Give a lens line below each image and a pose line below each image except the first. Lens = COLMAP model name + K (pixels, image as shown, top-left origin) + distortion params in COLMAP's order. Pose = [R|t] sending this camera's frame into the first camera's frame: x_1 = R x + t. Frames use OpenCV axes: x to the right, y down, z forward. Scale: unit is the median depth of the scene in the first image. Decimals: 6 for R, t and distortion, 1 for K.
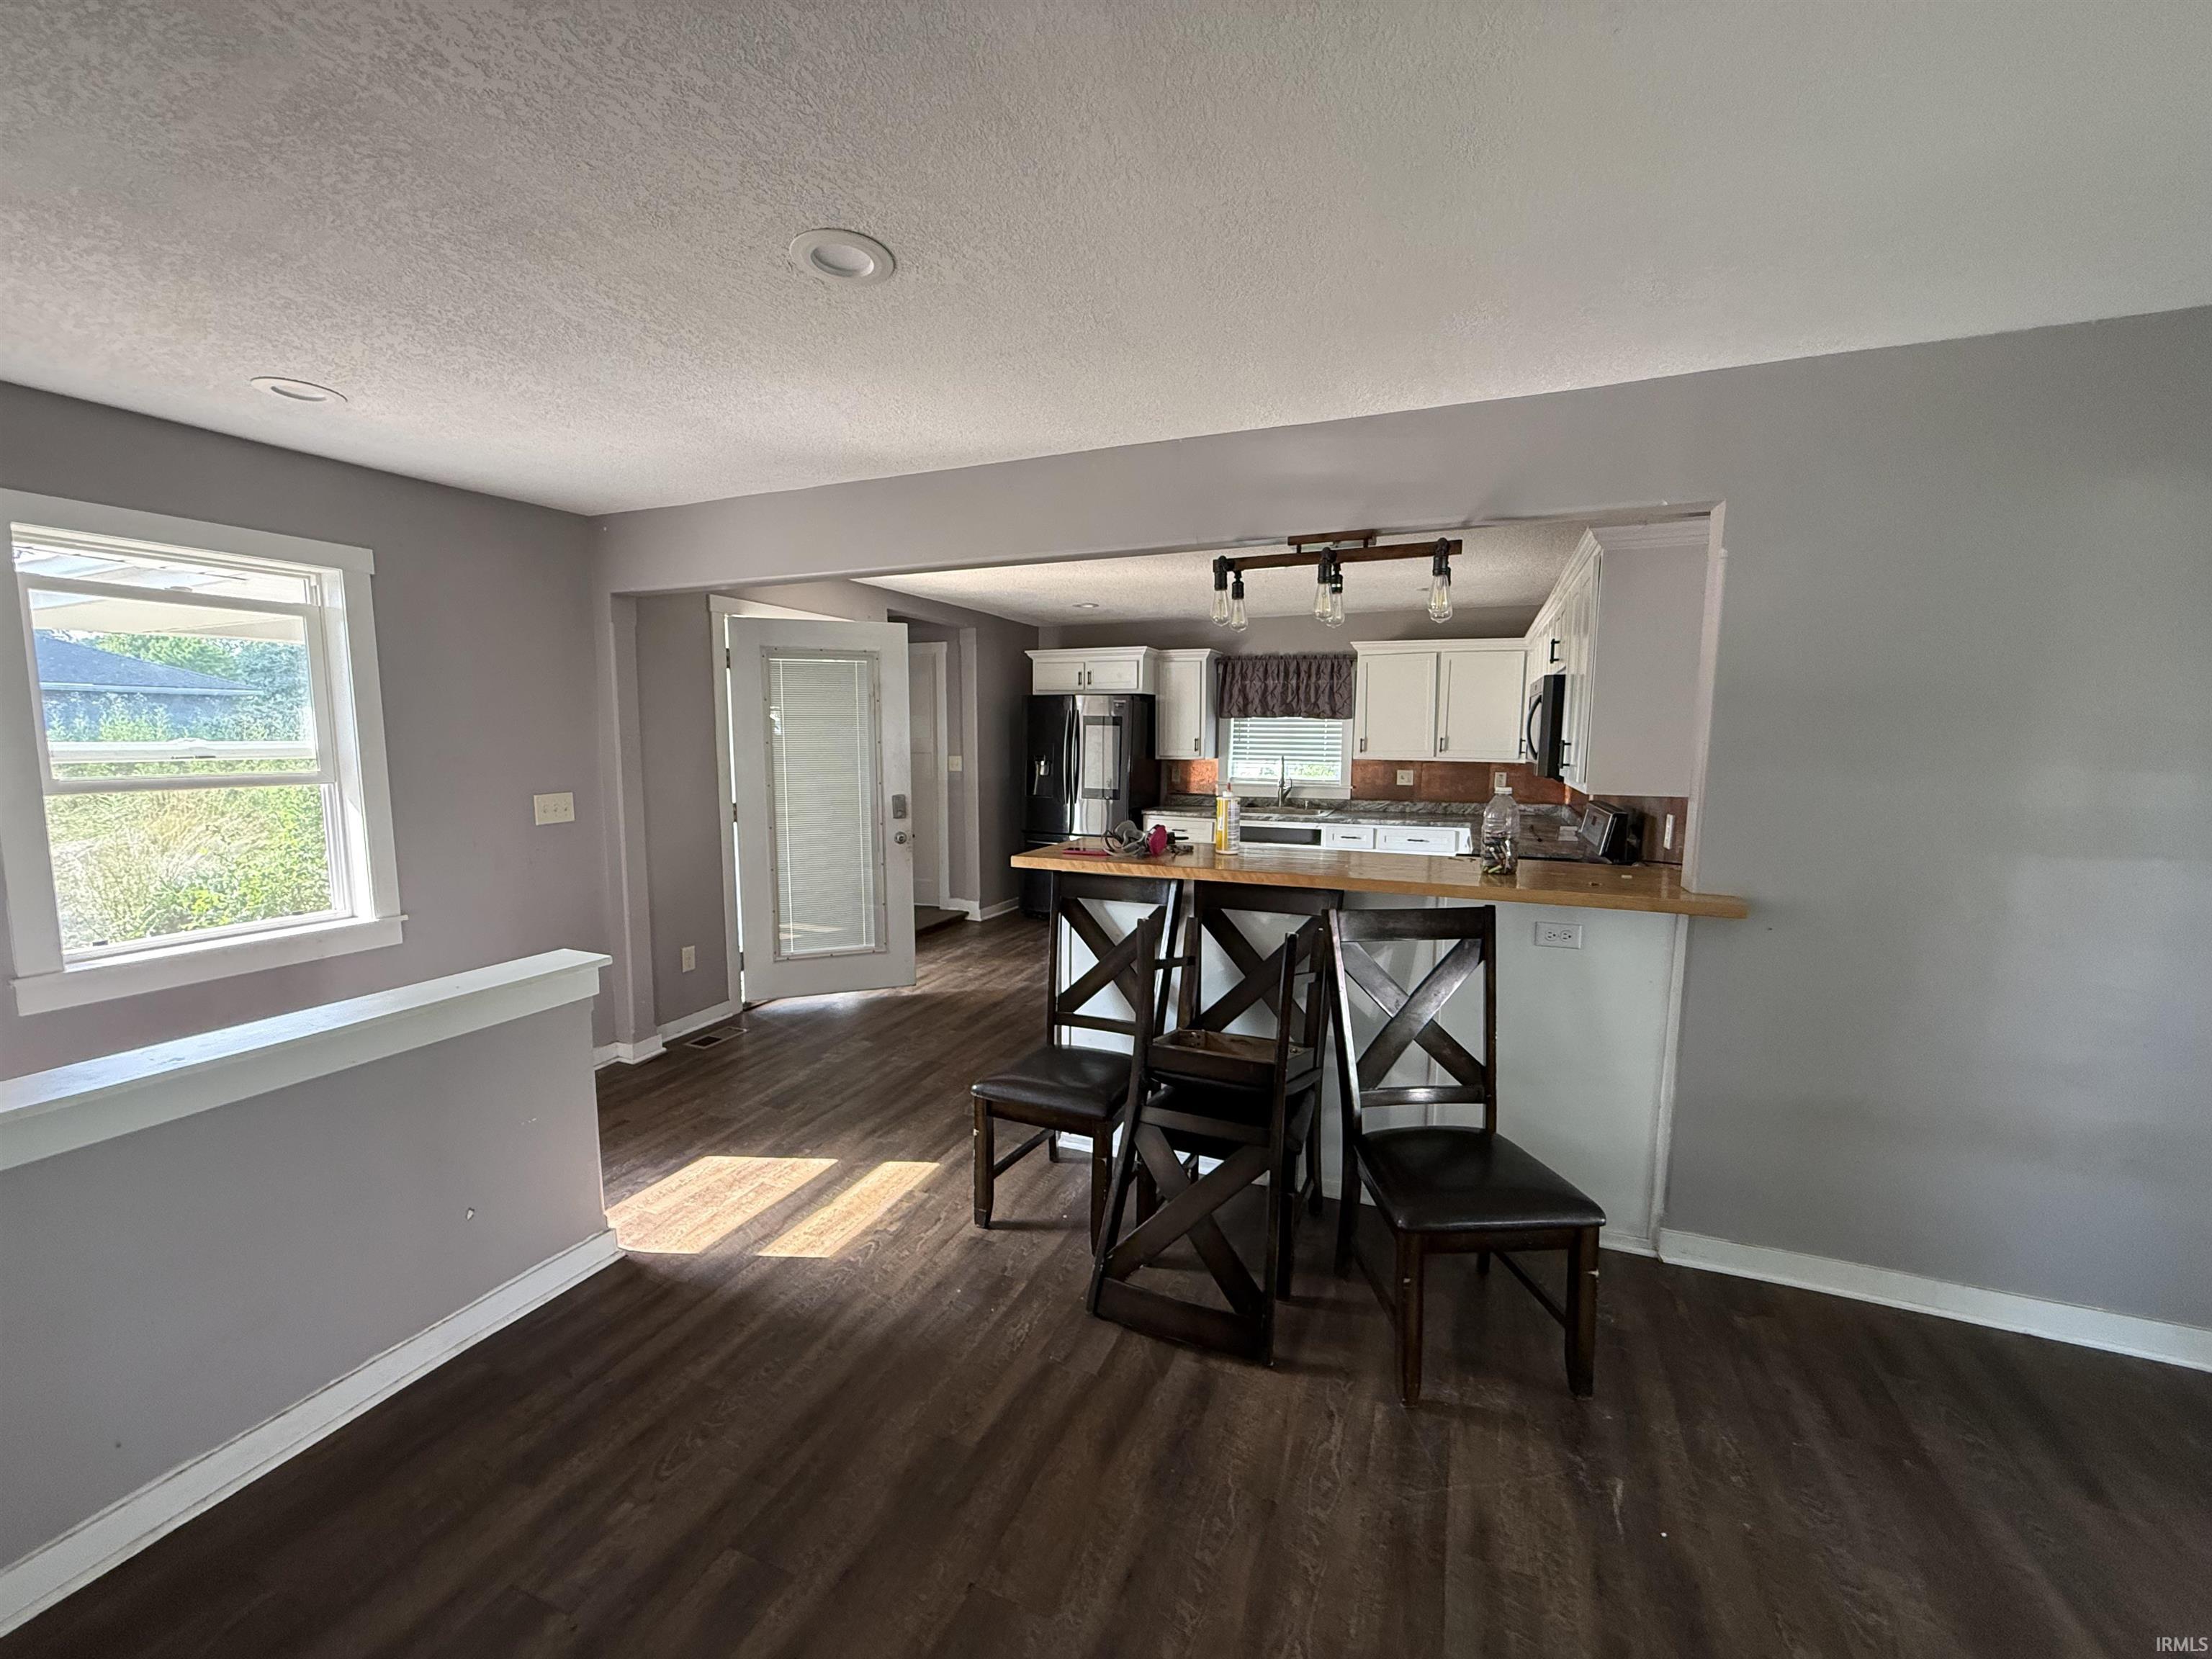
lens RADIAL K [[885.1, 0, 1106.6], [0, 885.1, 832.1], [0, 0, 1]] dist [-0.000836, -0.000018]
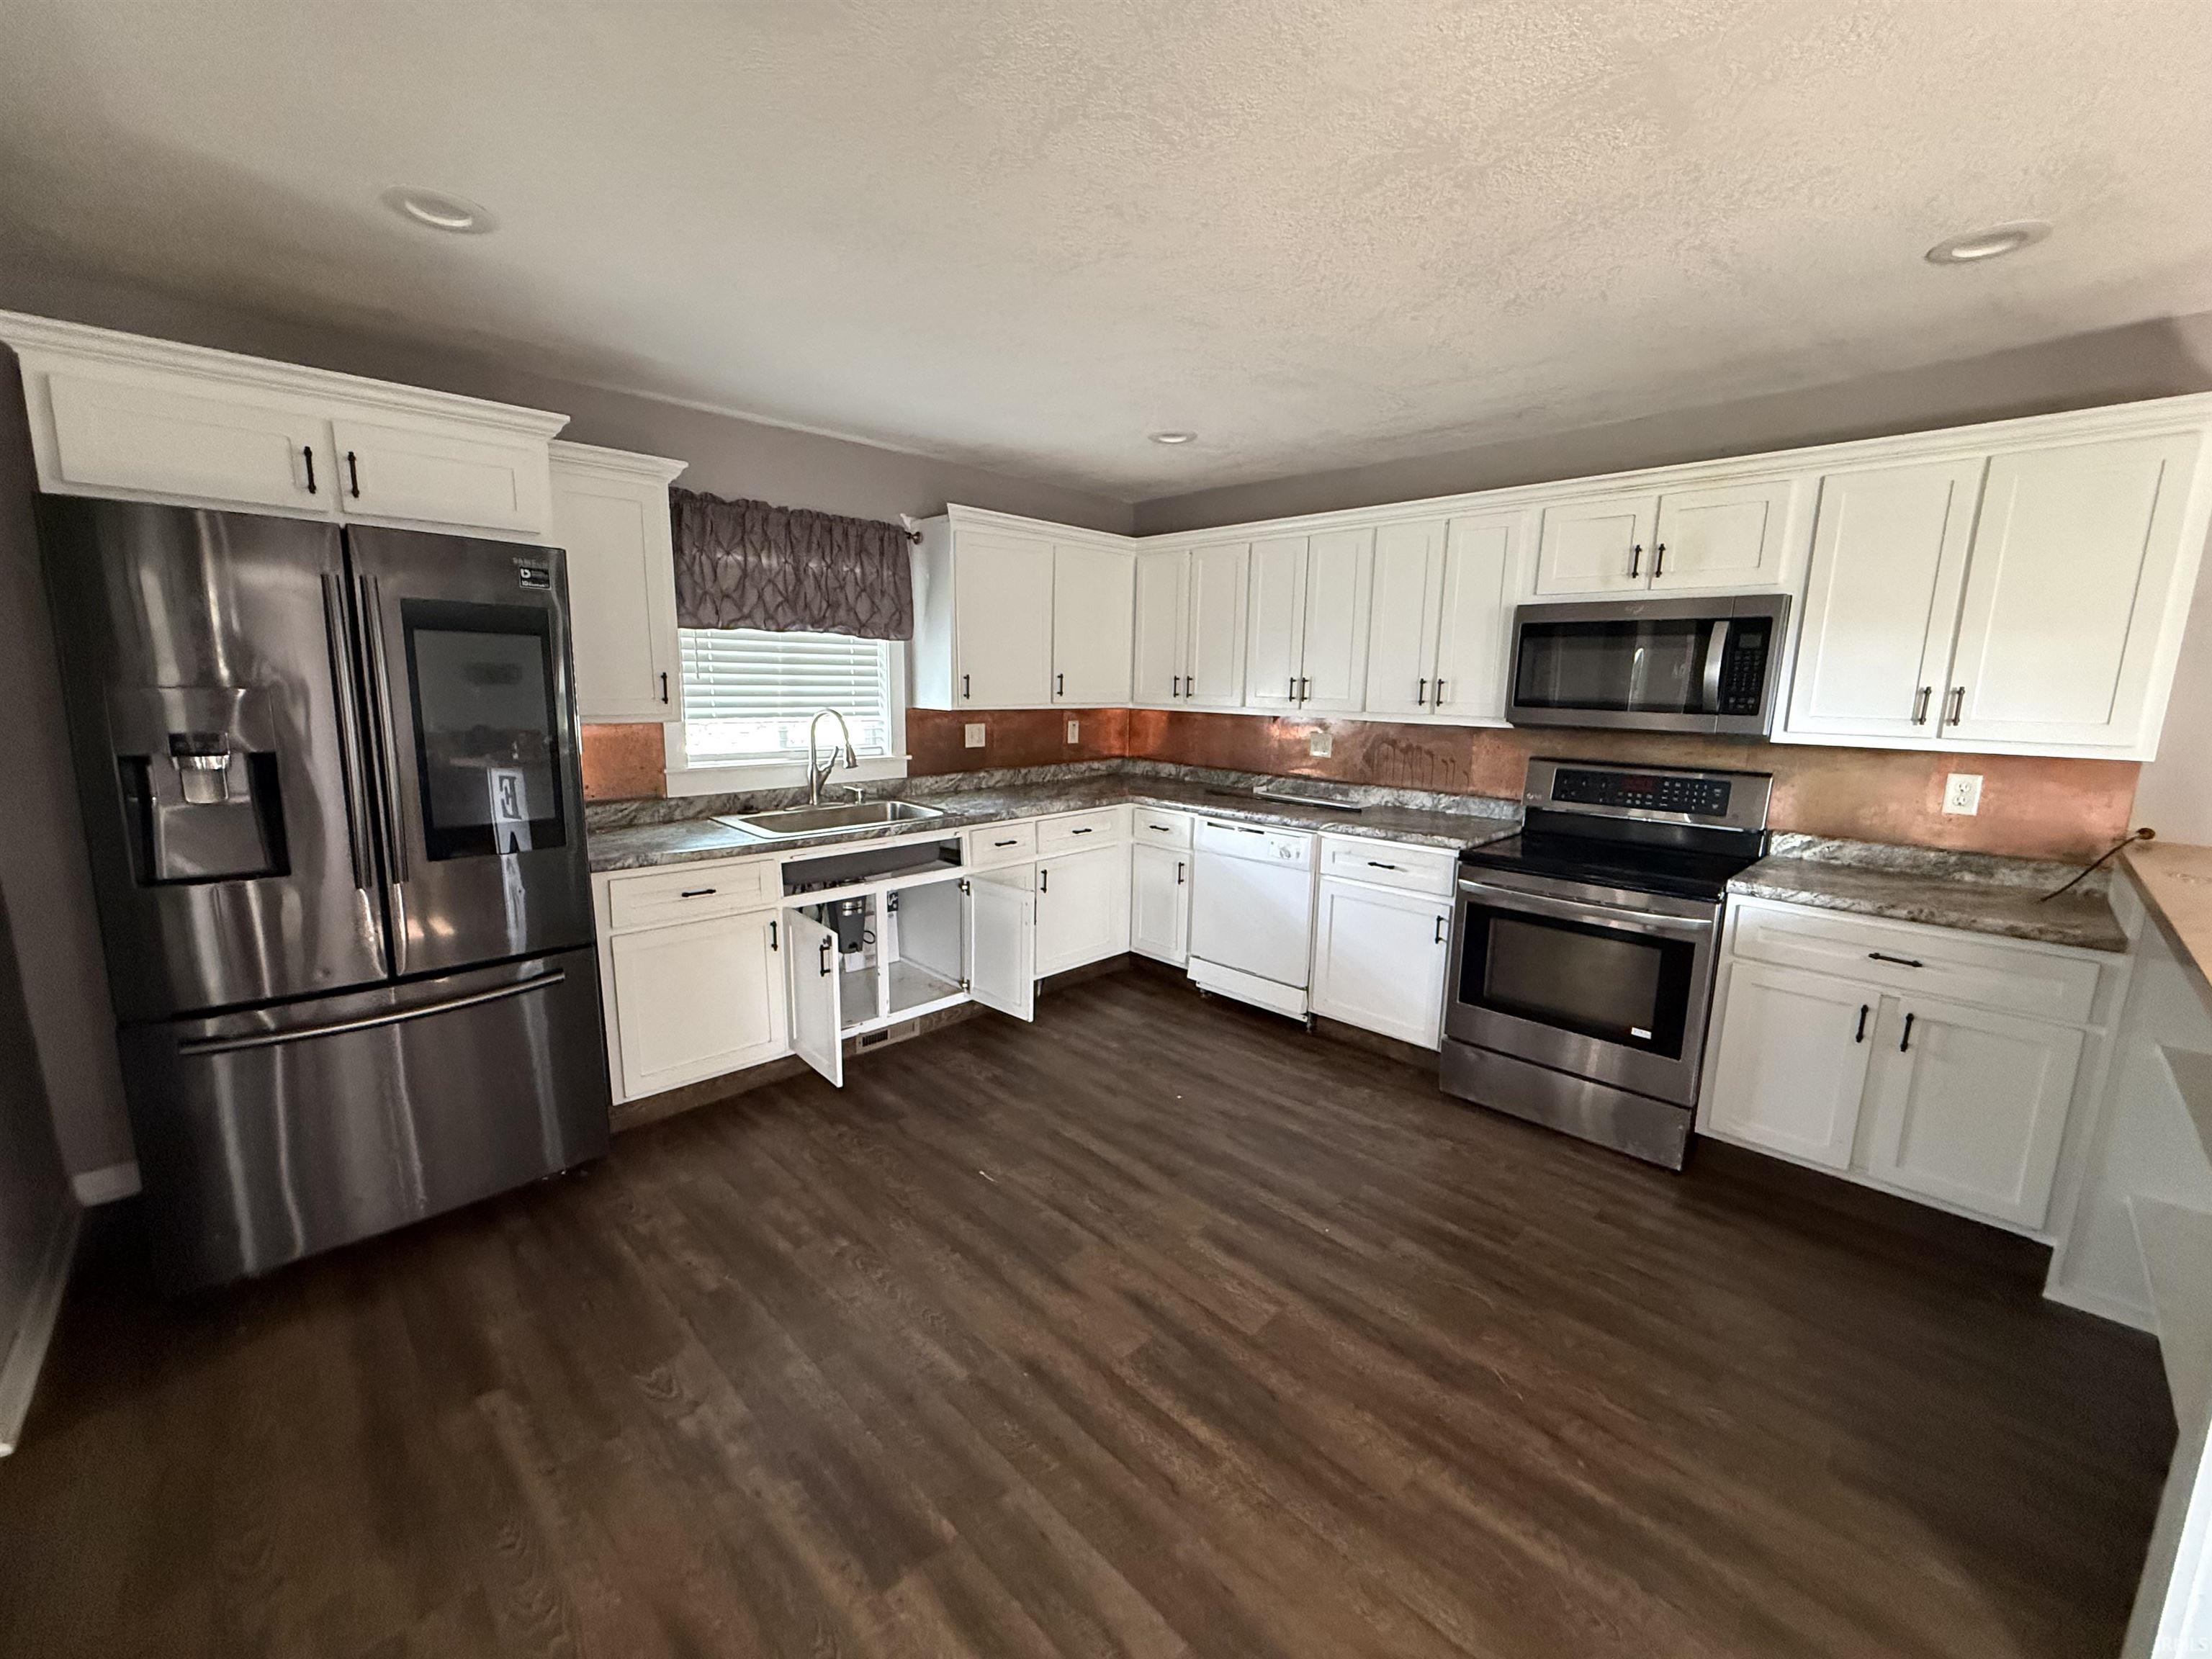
lens RADIAL K [[885.1, 0, 1101.5], [0, 885.1, 829.5], [0, 0, 1]] dist [-0.000836, -0.000018]
pose [[0.393147, -0.149048, 0.907315, -0.224196], [0.087116, 0.988373, 0.124615, -0.065034], [-0.915340, 0.030050, 0.401560, 0.643416]]
